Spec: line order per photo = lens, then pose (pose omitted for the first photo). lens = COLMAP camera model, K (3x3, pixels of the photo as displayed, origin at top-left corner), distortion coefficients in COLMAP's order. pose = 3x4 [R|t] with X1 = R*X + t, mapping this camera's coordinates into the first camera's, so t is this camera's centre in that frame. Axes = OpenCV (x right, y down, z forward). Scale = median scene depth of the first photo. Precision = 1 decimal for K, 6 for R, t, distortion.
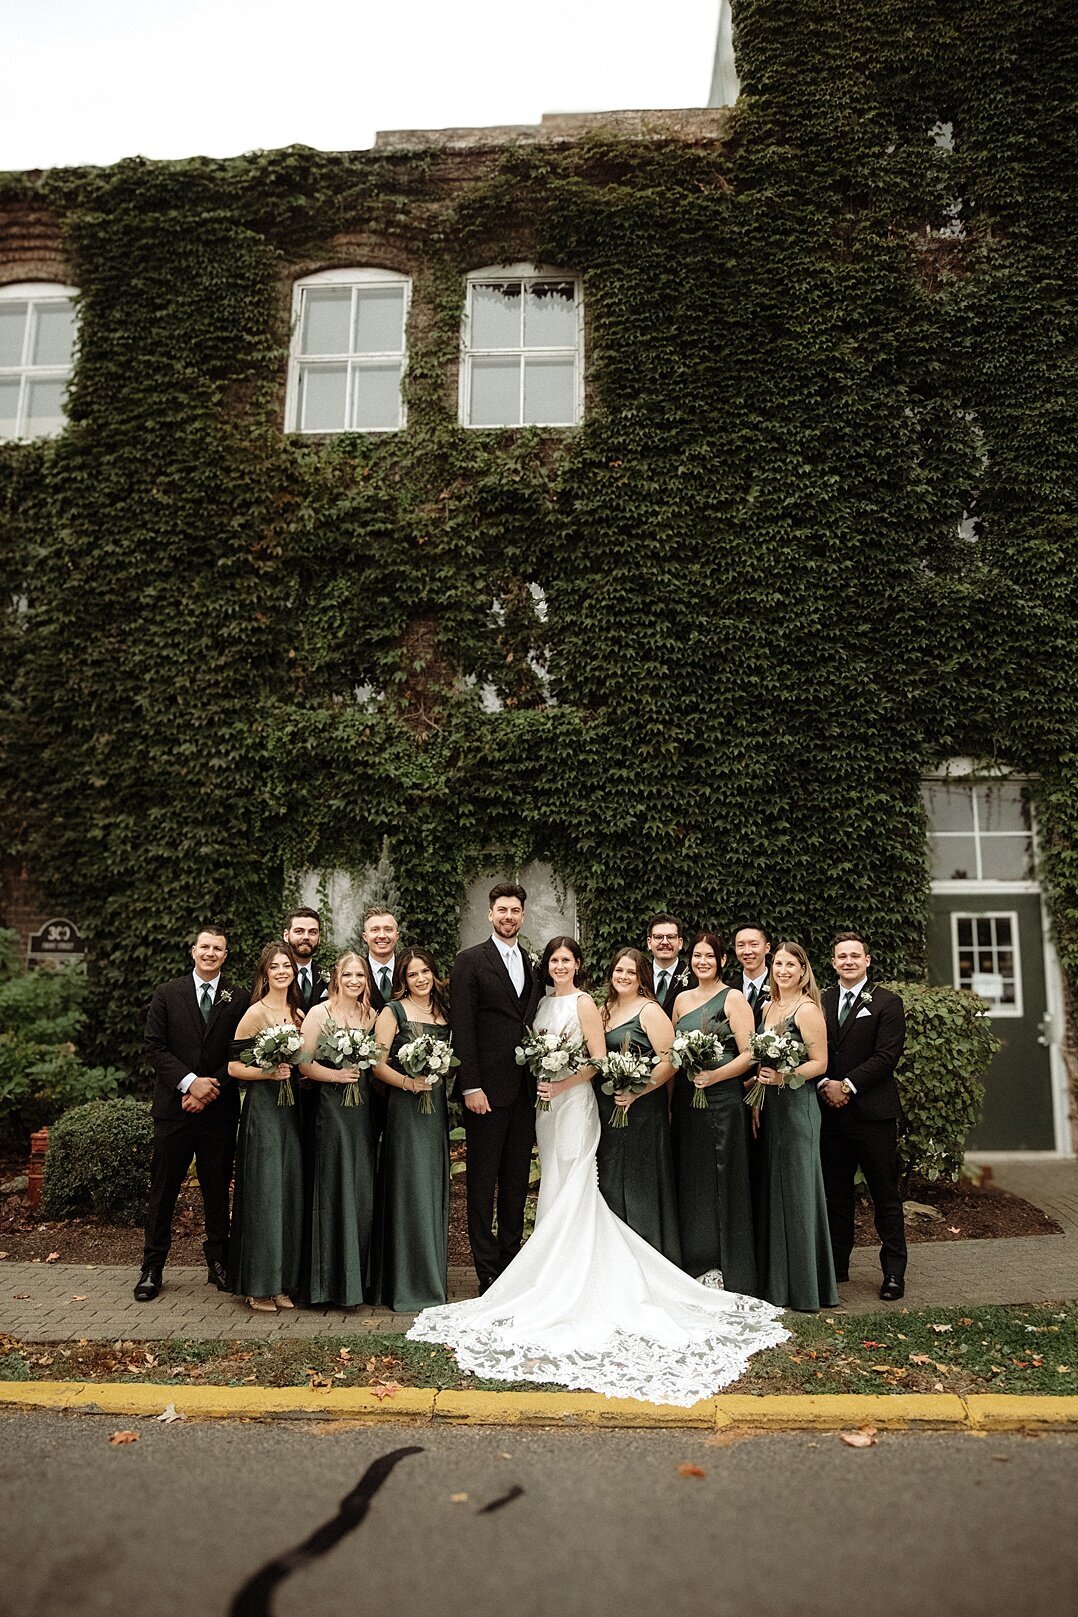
lens RADIAL K [[1138.2, 0, 533.4], [0, 1138.2, 809.6], [0, 0, 1]] dist [-0.103001, 0.077410]
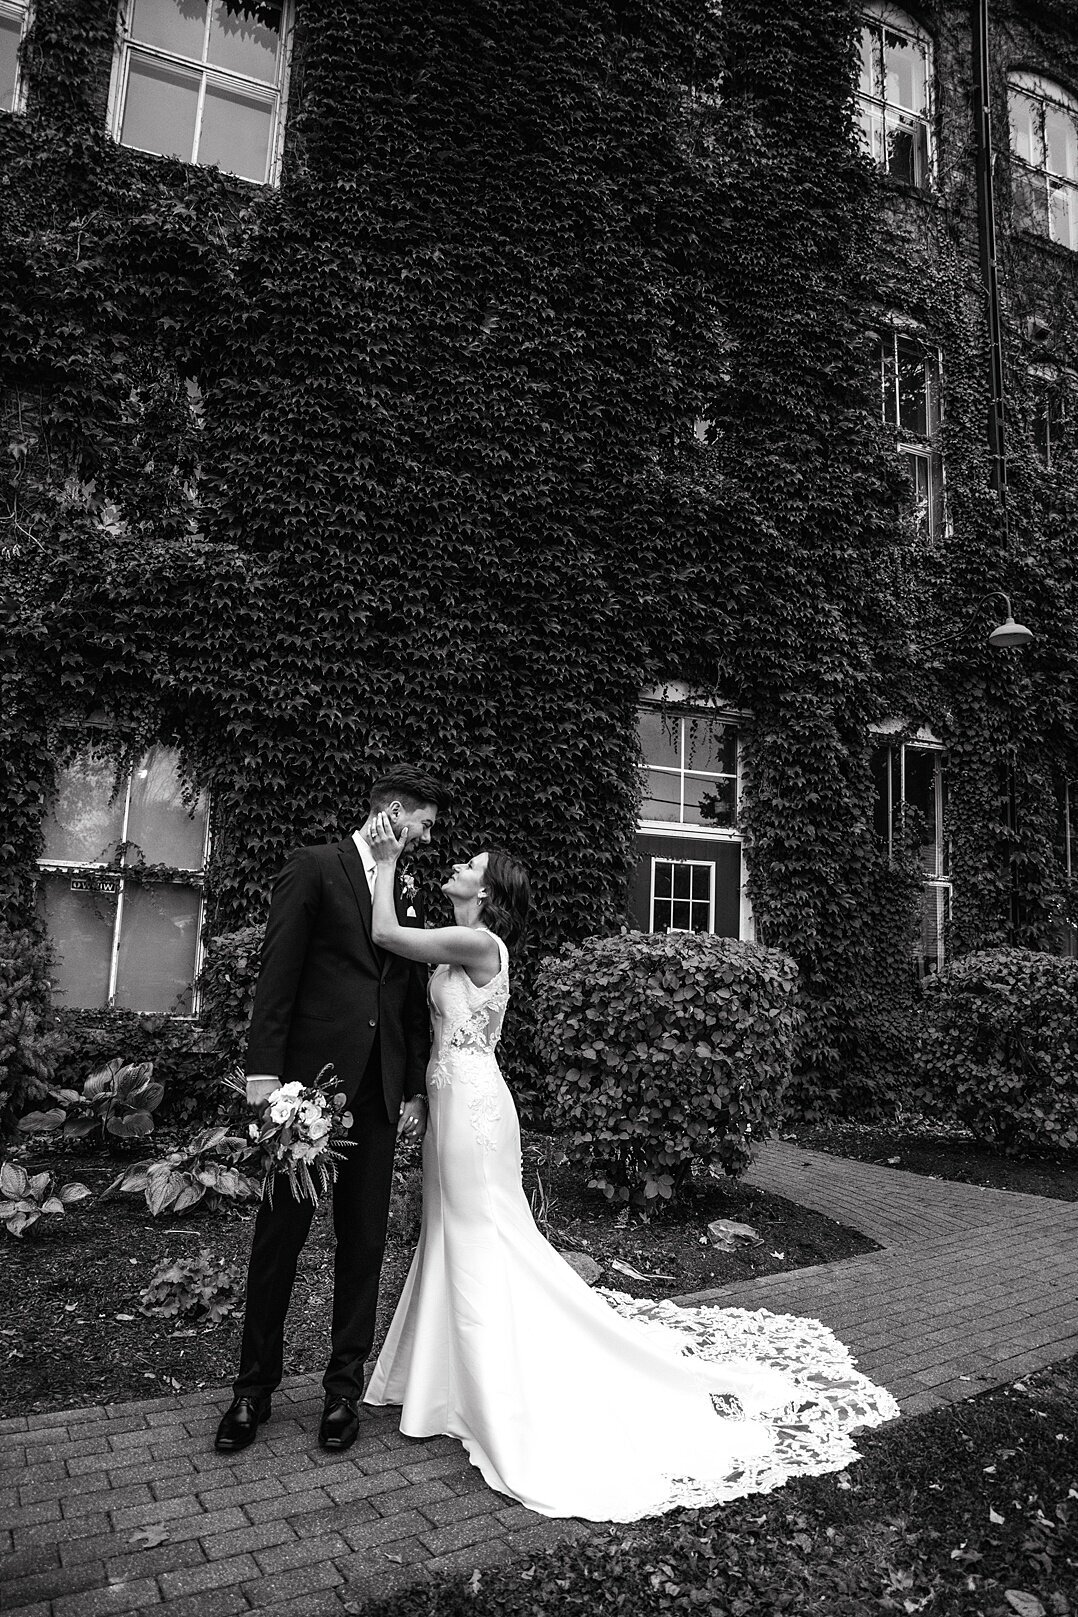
lens RADIAL K [[1117.6, 0, 534.4], [0, 1117.6, 808.0], [0, 0, 1]] dist [-0.108141, 0.085607]
pose [[0.902955, 0.089833, 0.420240, -0.077428], [-0.108969, 0.993808, 0.021696, 0.044898], [-0.415689, -0.065384, 0.907153, 0.252878]]
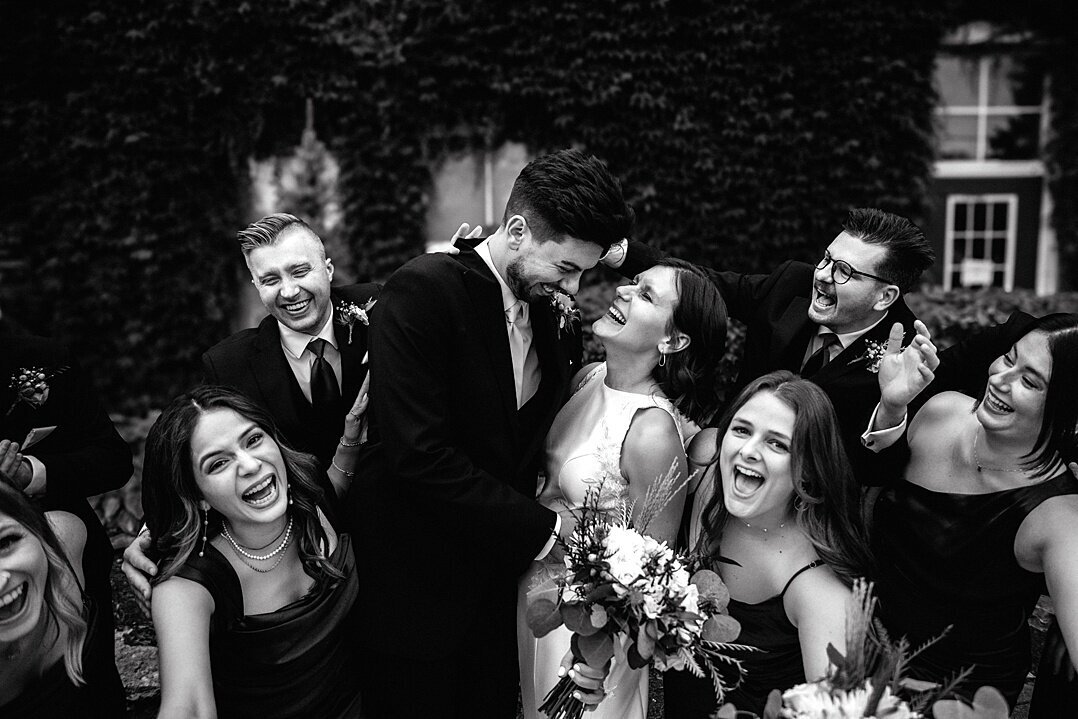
lens RADIAL K [[725.4, 0, 544.7], [0, 725.4, 362.8], [0, 0, 1]] dist [-0.101533, 0.073311]
pose [[0.998655, -0.027934, 0.043689, 0.001179], [0.013934, 0.956076, 0.292786, 0.046419], [-0.049948, -0.291784, 0.955179, 0.406107]]
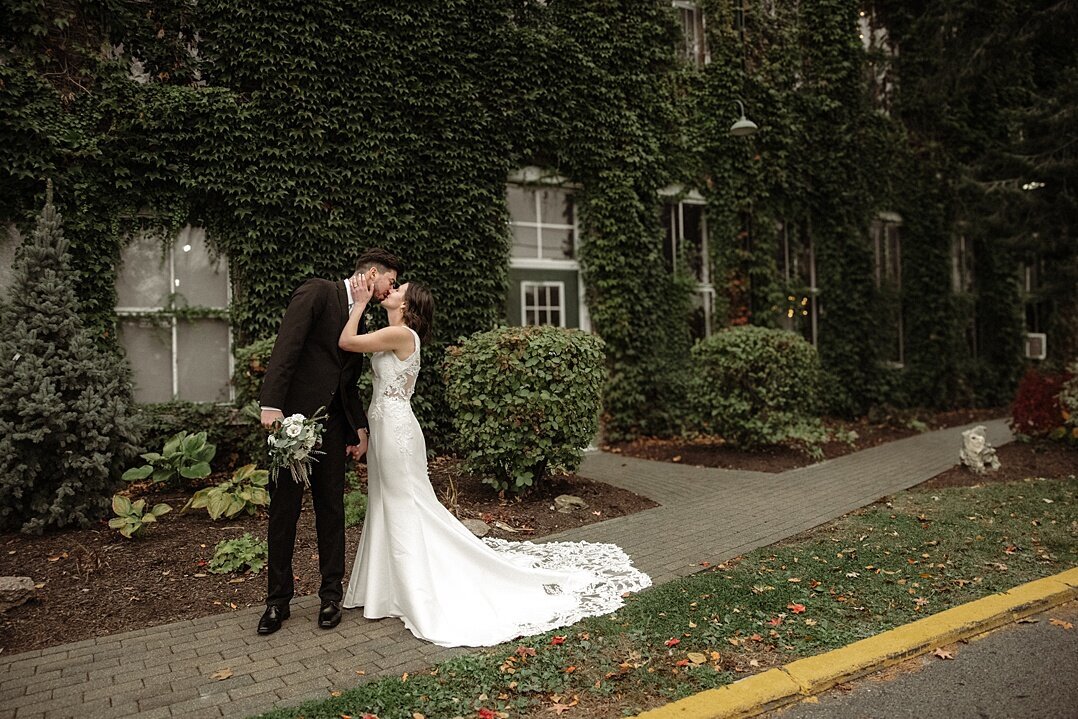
lens RADIAL K [[745.1, 0, 539.0], [0, 745.1, 359.5], [0, 0, 1]] dist [-0.108141, 0.085607]
pose [[0.858620, -0.028256, 0.511834, -0.074607], [-0.058286, 0.986623, 0.152243, 0.046023], [-0.509289, -0.160552, 0.845487, 0.209175]]
